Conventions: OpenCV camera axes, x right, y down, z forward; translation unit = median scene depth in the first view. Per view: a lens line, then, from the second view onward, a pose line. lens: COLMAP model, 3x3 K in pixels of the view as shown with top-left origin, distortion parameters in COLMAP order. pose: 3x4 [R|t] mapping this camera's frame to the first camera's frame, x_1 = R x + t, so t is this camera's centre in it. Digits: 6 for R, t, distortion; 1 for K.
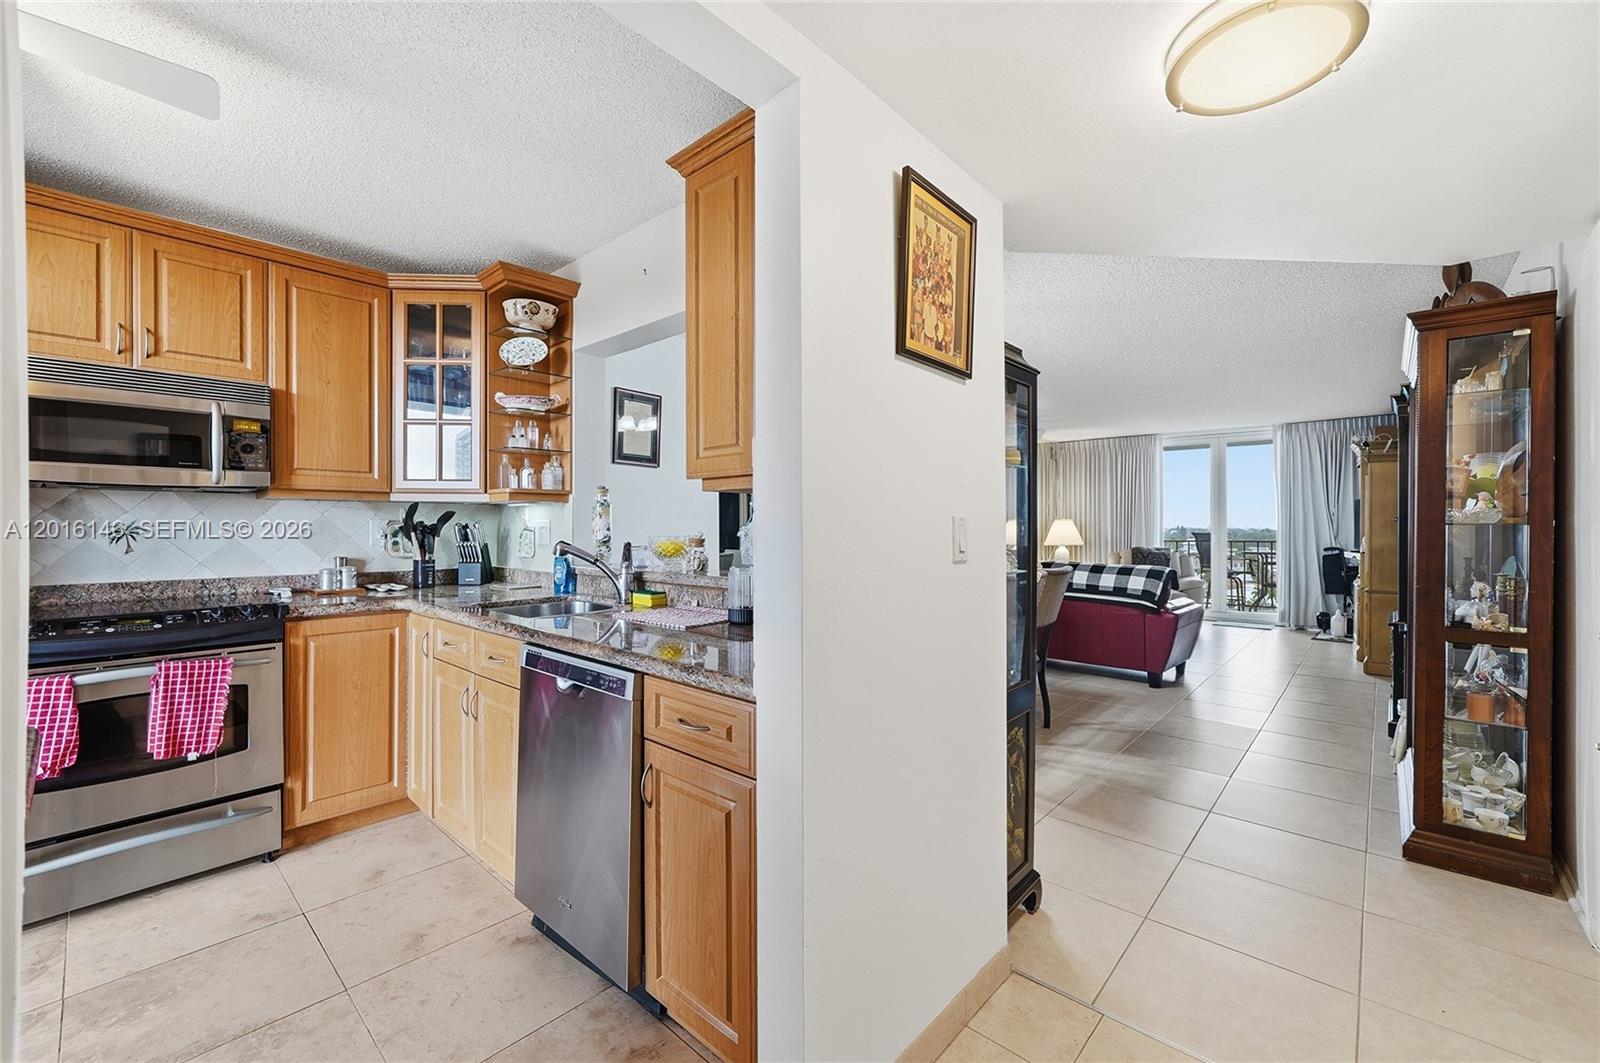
lens RADIAL K [[724.0, 0, 803.5], [0, 724.0, 540.1], [0, 0, 1]] dist [0.012740, 0.000478]
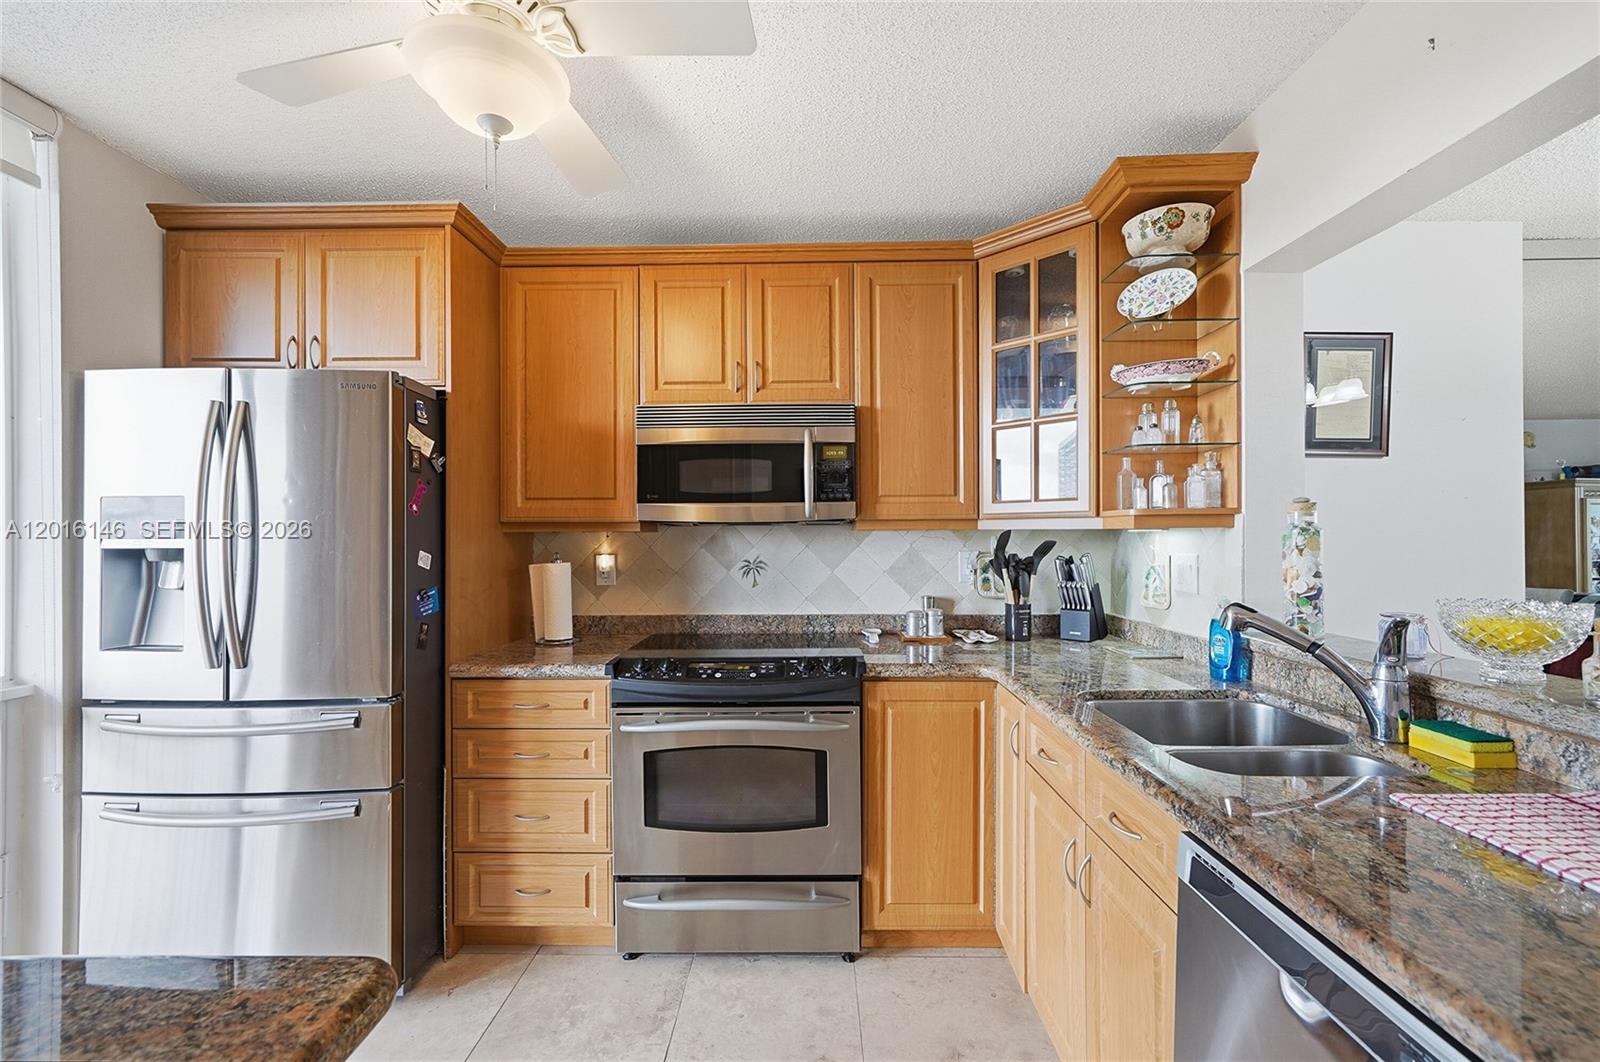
lens RADIAL K [[621.5, 0, 834.8], [0, 621.5, 533.5], [0, 0, 1]] dist [-0.018873, 0.007732]
pose [[0.699833, -0.004825, -0.714290, -0.197524], [0.003235, 0.999988, -0.003585, -0.048108], [0.714299, 0.000198, 0.699840, 0.421136]]
